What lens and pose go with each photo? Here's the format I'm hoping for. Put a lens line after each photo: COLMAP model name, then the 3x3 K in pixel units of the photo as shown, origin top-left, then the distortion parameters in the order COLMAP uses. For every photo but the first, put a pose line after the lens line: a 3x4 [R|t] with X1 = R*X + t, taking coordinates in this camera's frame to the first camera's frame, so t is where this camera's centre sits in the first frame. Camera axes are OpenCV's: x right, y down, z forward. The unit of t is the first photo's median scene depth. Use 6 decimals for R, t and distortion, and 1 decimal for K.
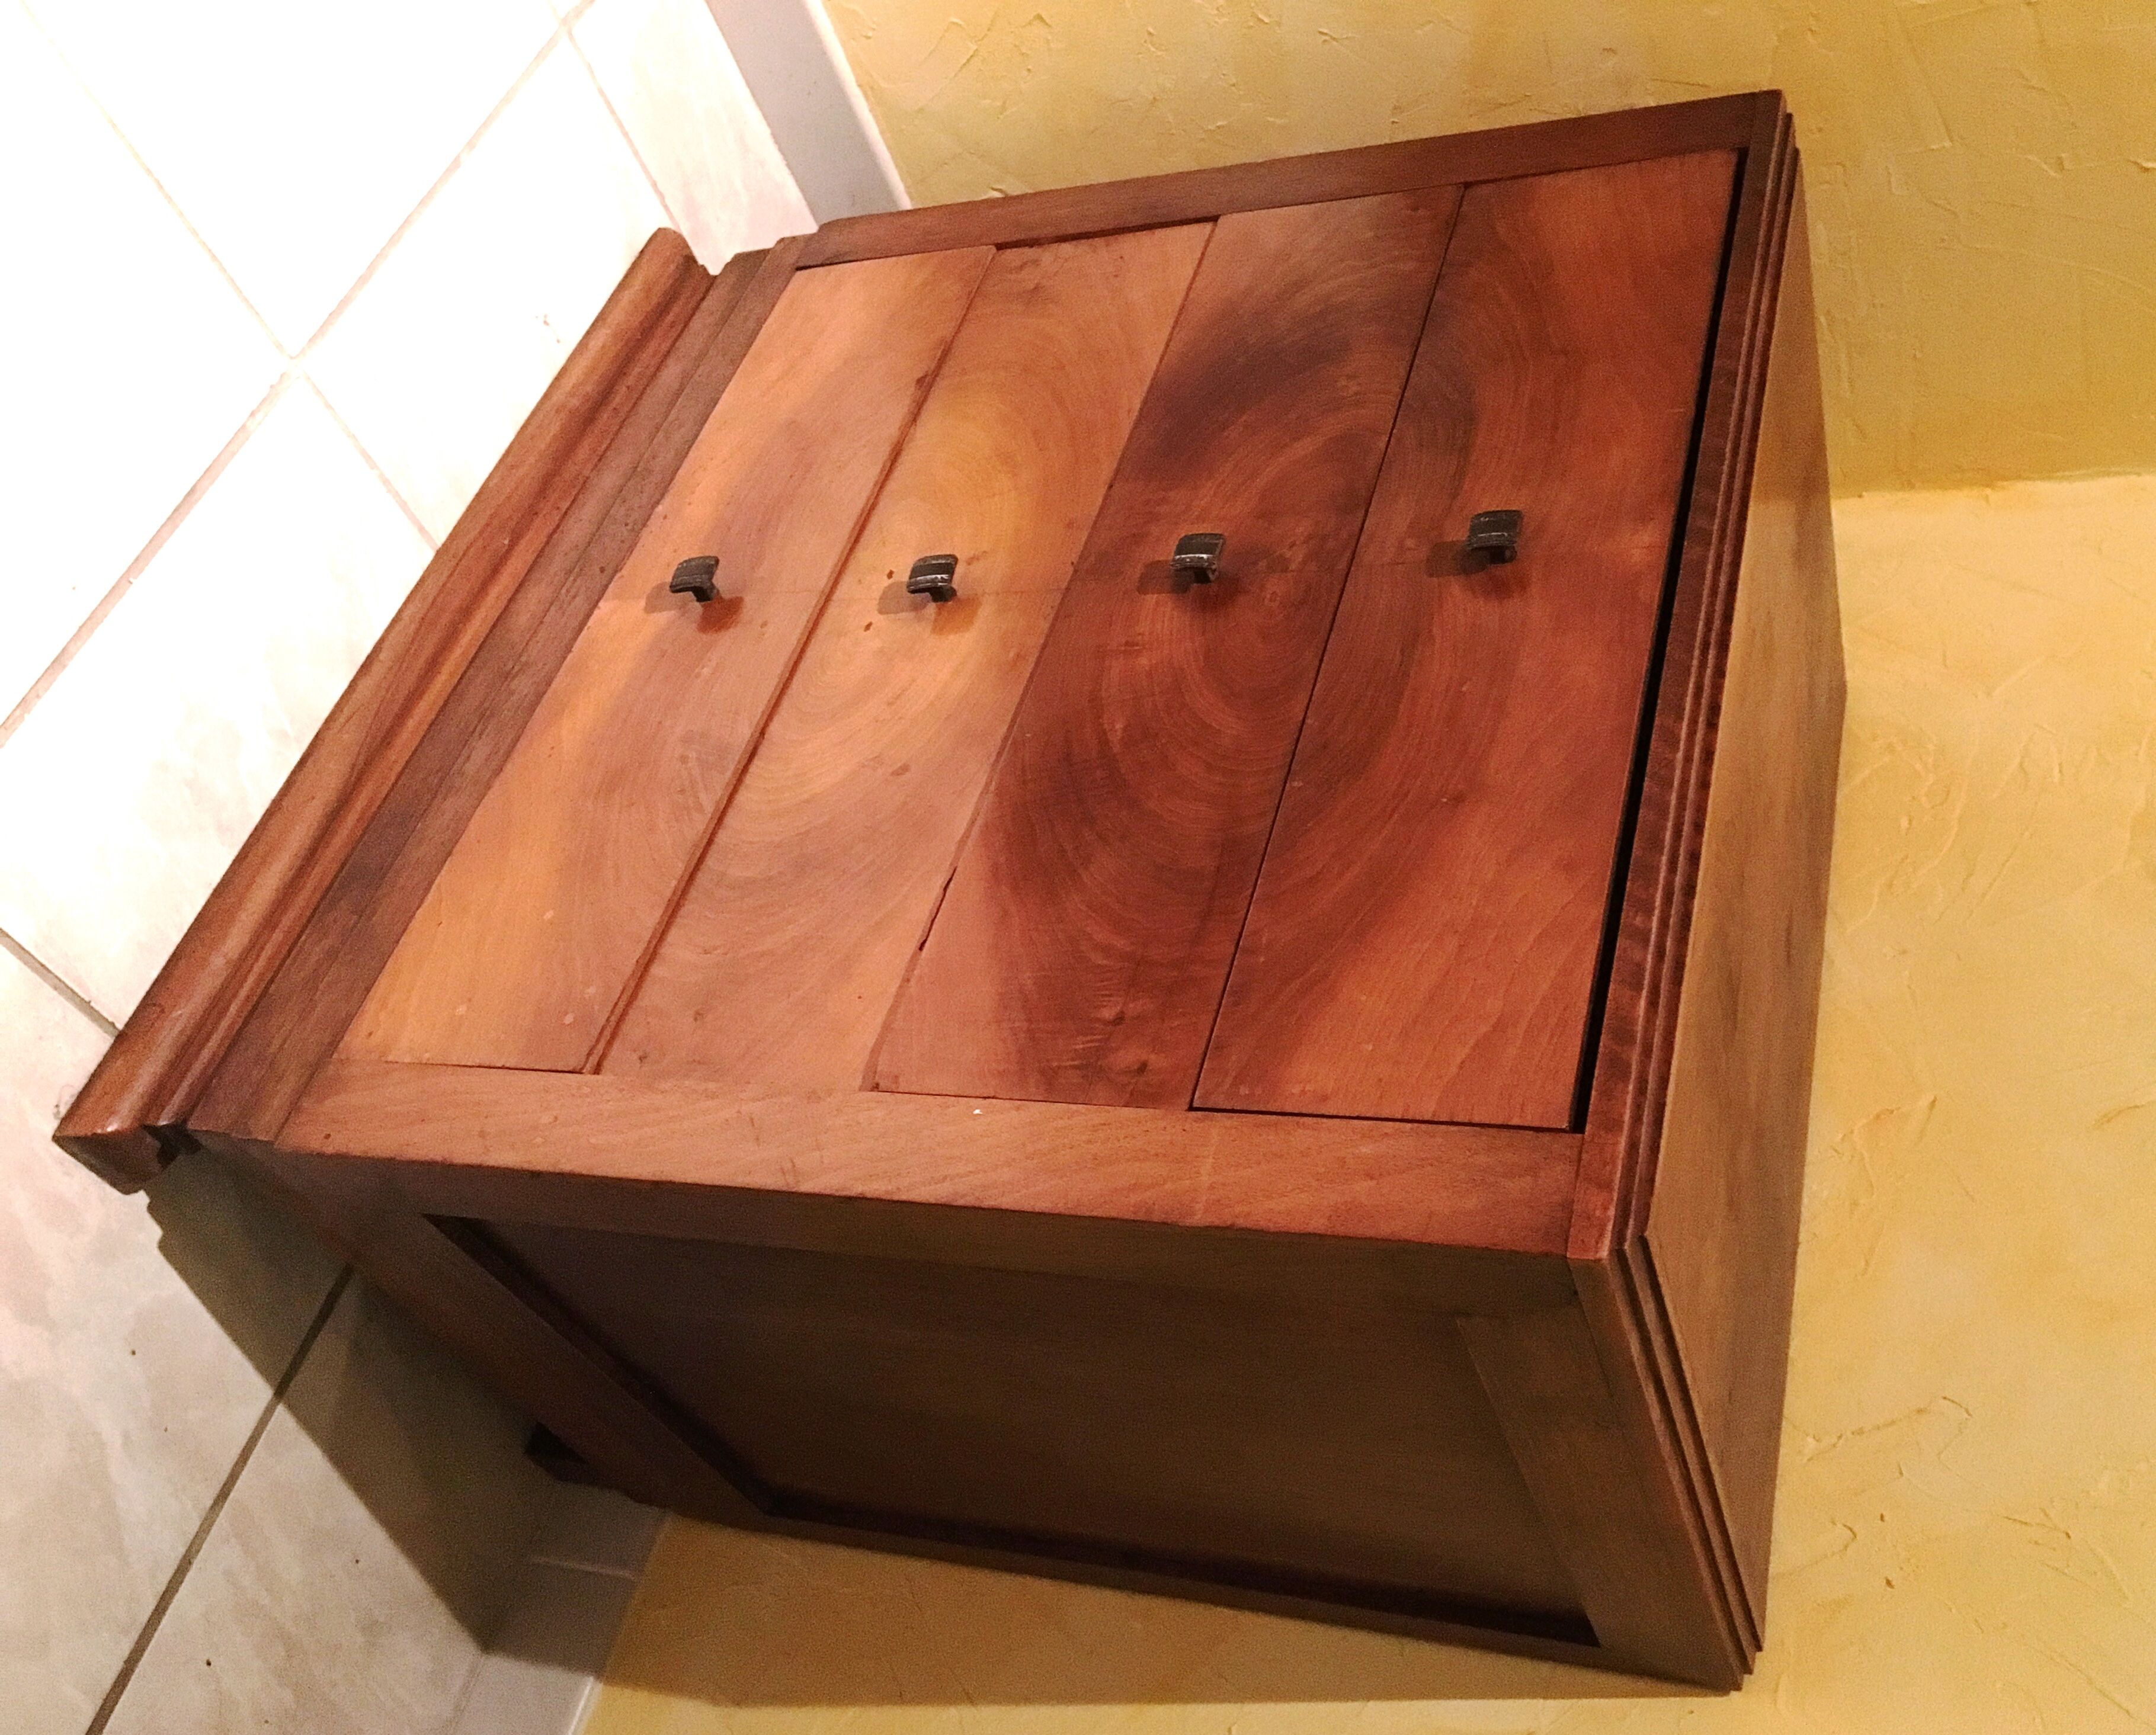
lens RADIAL K [[2036.4, 0, 1078.0], [0, 2036.4, 867.5], [0, 0, 1]] dist [0.083518, -0.117757]
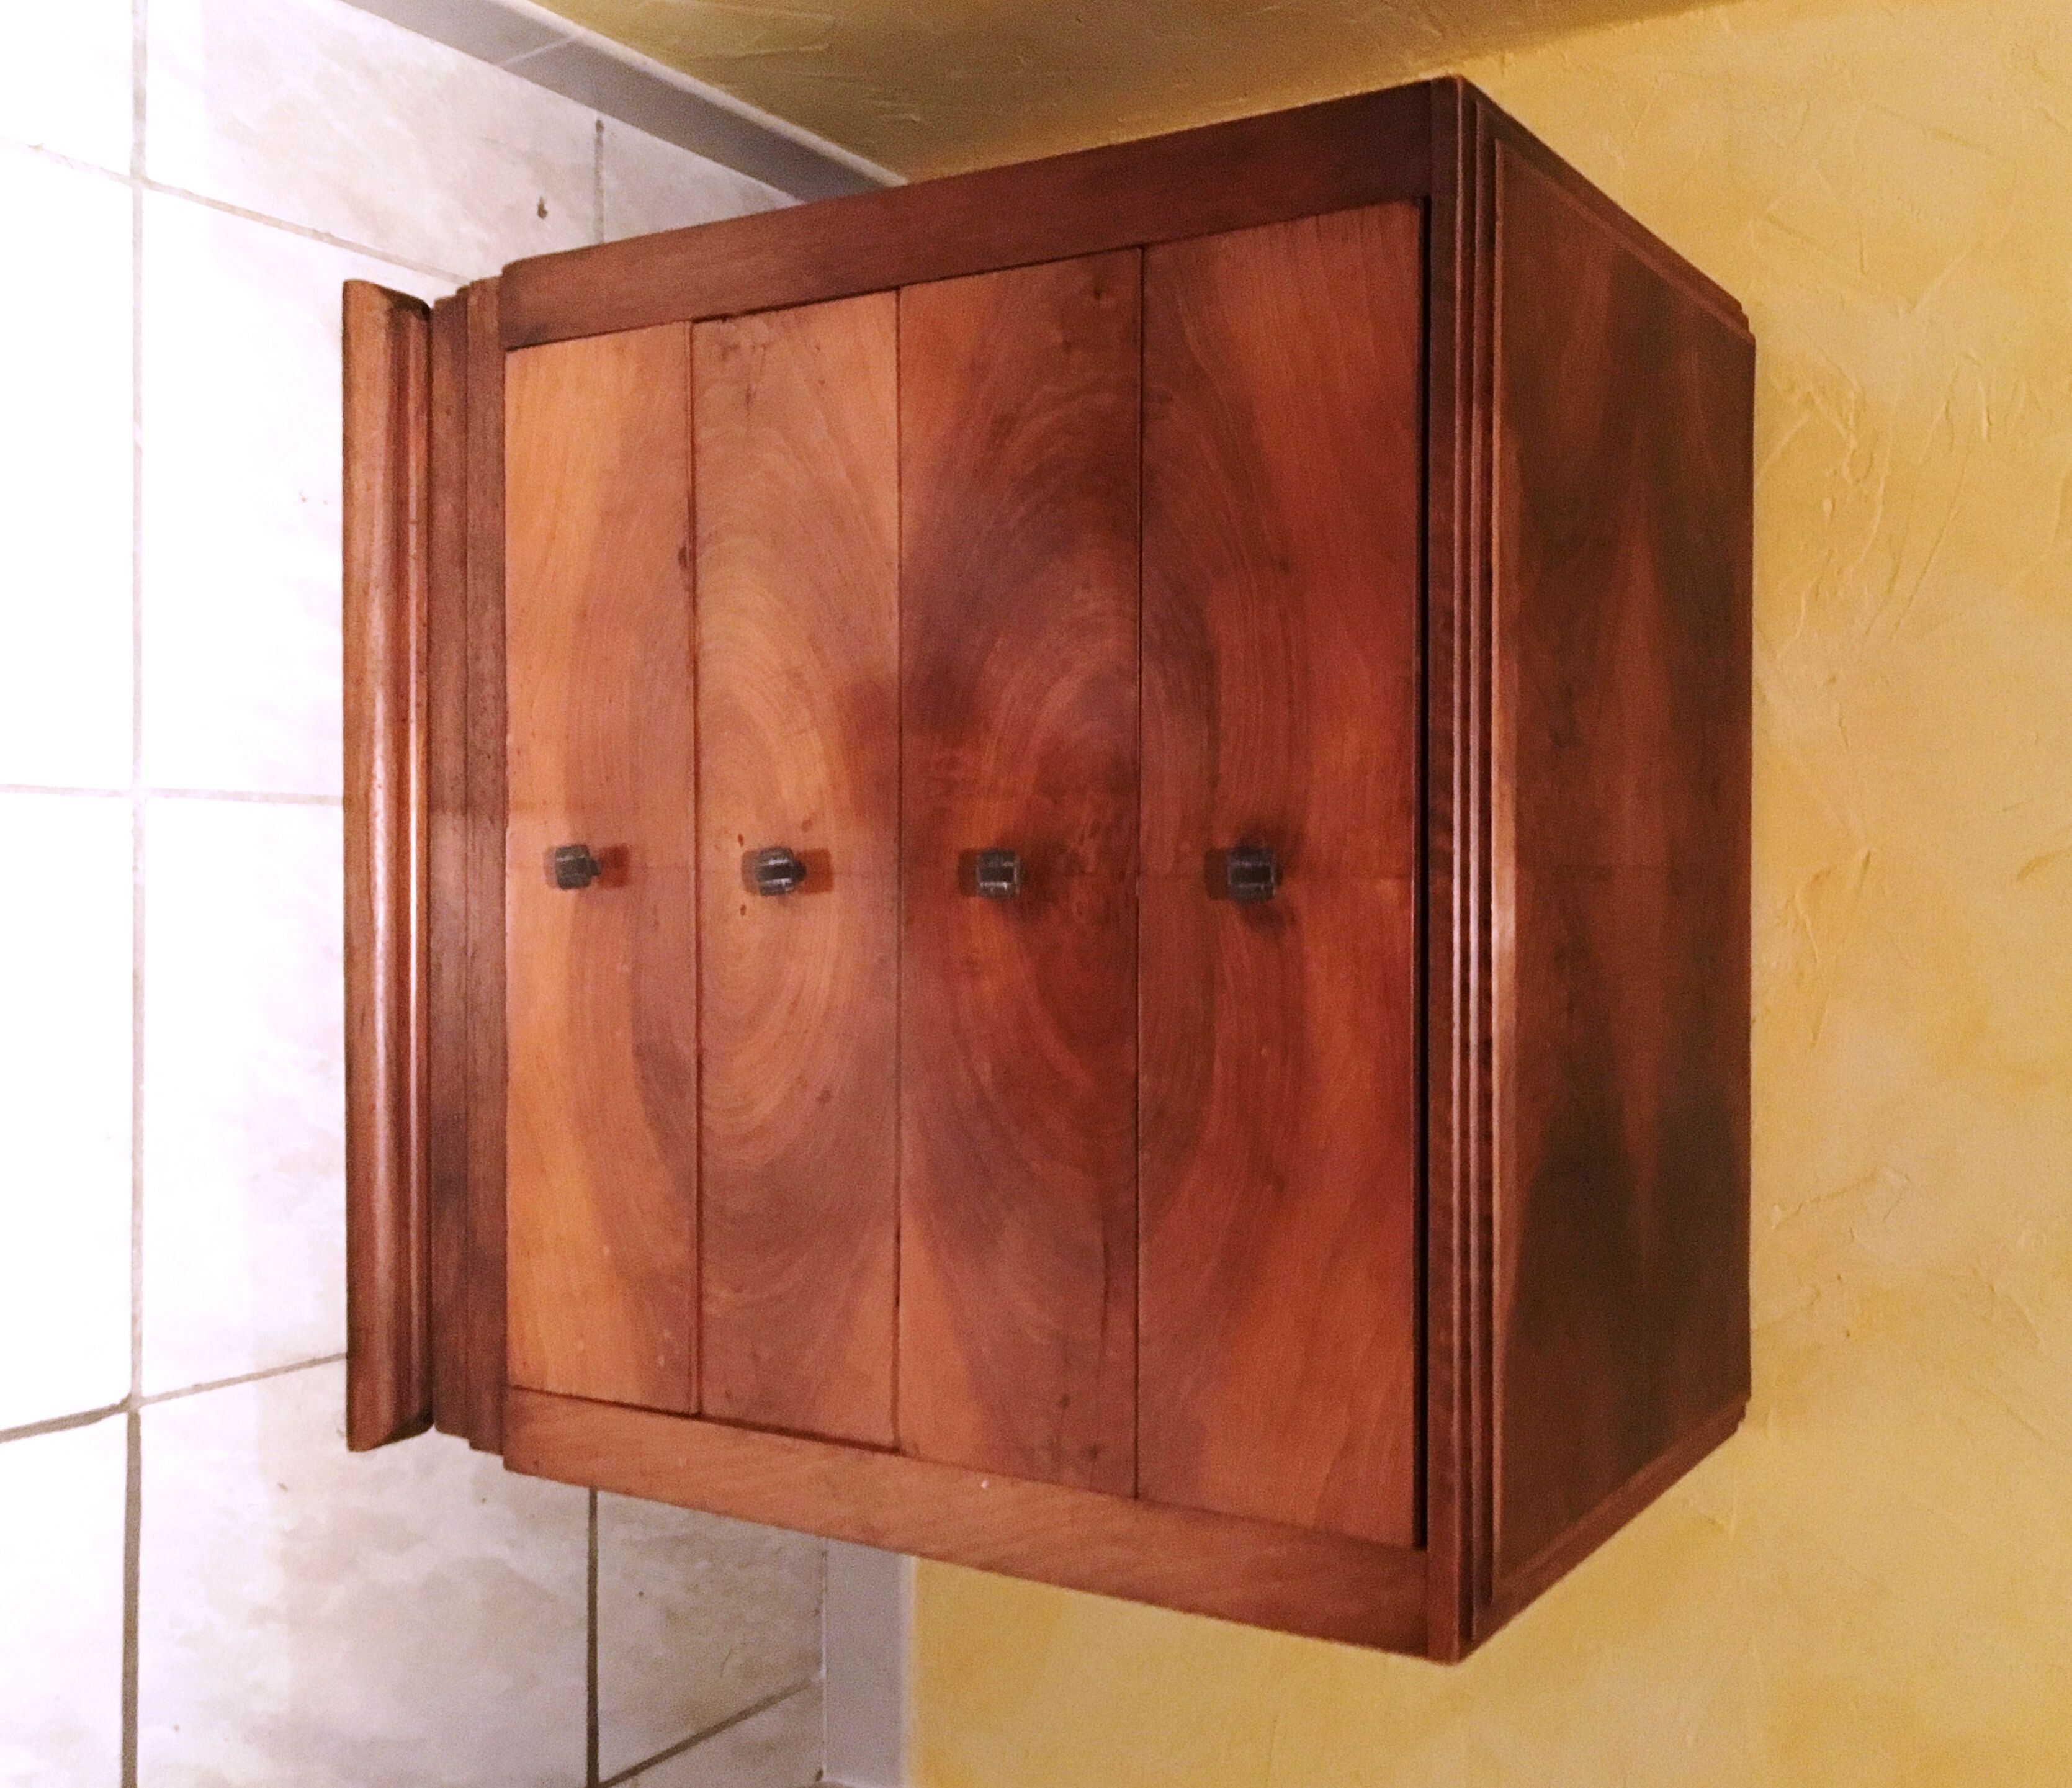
lens RADIAL K [[2125.6, 0, 1059.9], [0, 2125.6, 894.0], [0, 0, 1]] dist [0.055978, -0.010249]
pose [[0.934224, -0.274125, -0.228210, 0.316165], [0.355538, 0.766949, 0.534211, -0.679130], [0.028585, -0.580211, 0.813964, 0.113191]]
